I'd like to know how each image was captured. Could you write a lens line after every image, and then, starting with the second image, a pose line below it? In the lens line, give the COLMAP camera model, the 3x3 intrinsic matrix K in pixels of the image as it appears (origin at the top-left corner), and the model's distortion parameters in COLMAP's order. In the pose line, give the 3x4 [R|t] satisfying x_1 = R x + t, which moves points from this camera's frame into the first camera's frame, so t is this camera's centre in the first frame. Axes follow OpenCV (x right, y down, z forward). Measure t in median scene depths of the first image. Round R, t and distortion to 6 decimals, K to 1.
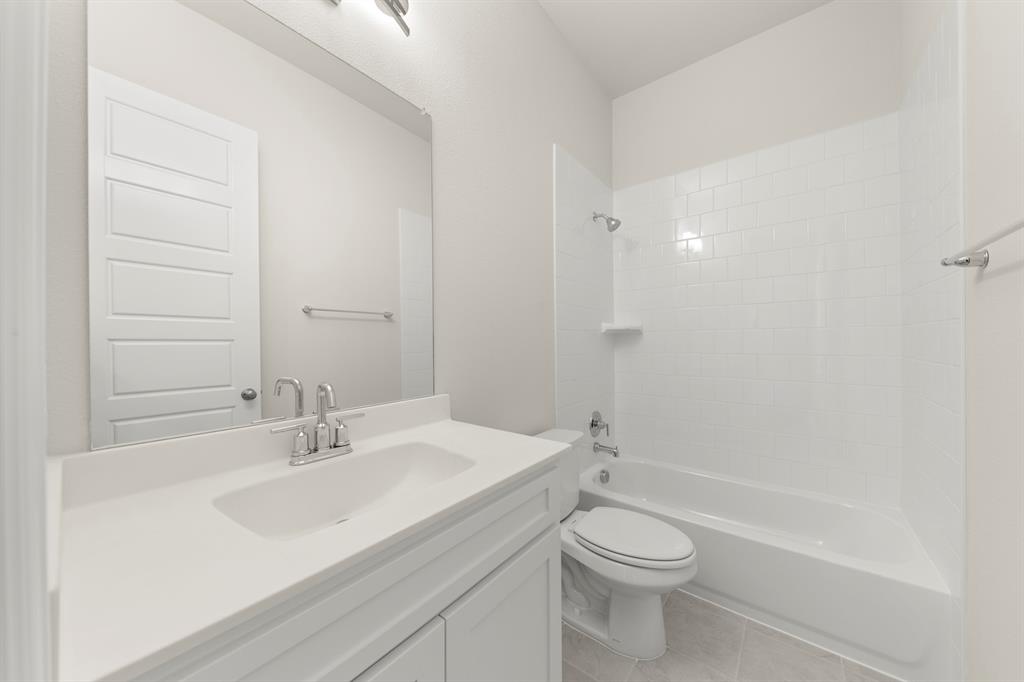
lens RADIAL K [[355.4, 0, 512.3], [0, 355.4, 339.9], [0, 0, 1]] dist [0.001414, -0.000016]
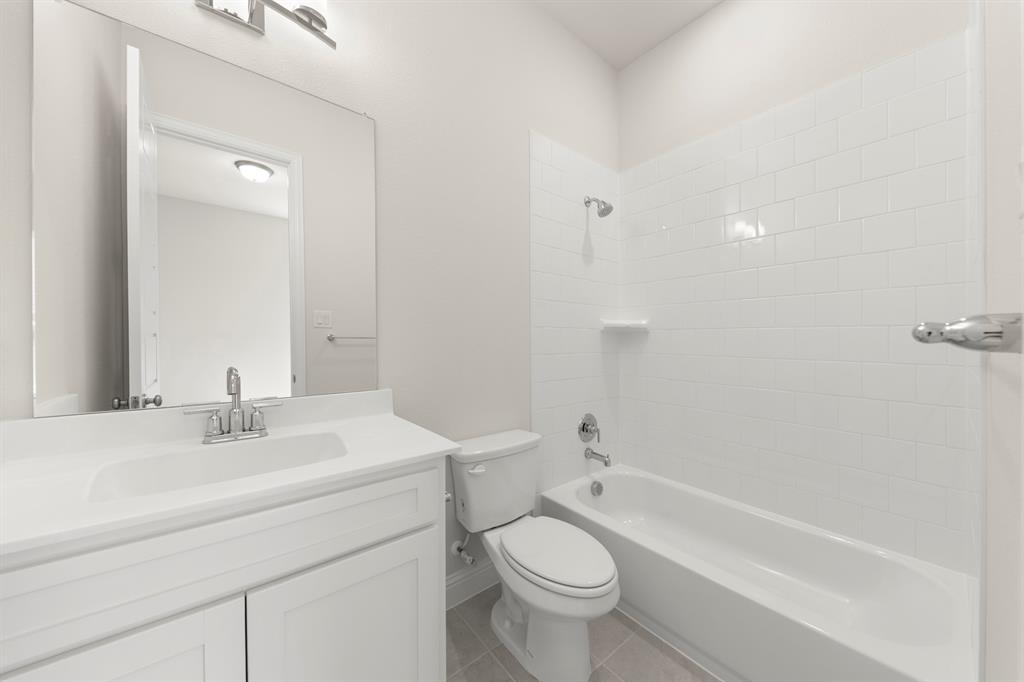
lens RADIAL K [[355.4, 0, 511.9], [0, 355.4, 345.3], [0, 0, 1]] dist [0.001414, -0.000016]
pose [[0.965534, 0.006821, -0.260187, 0.608389], [-0.001915, 0.999816, 0.019106, 0.004889], [0.260270, -0.017949, 0.965369, 0.123901]]
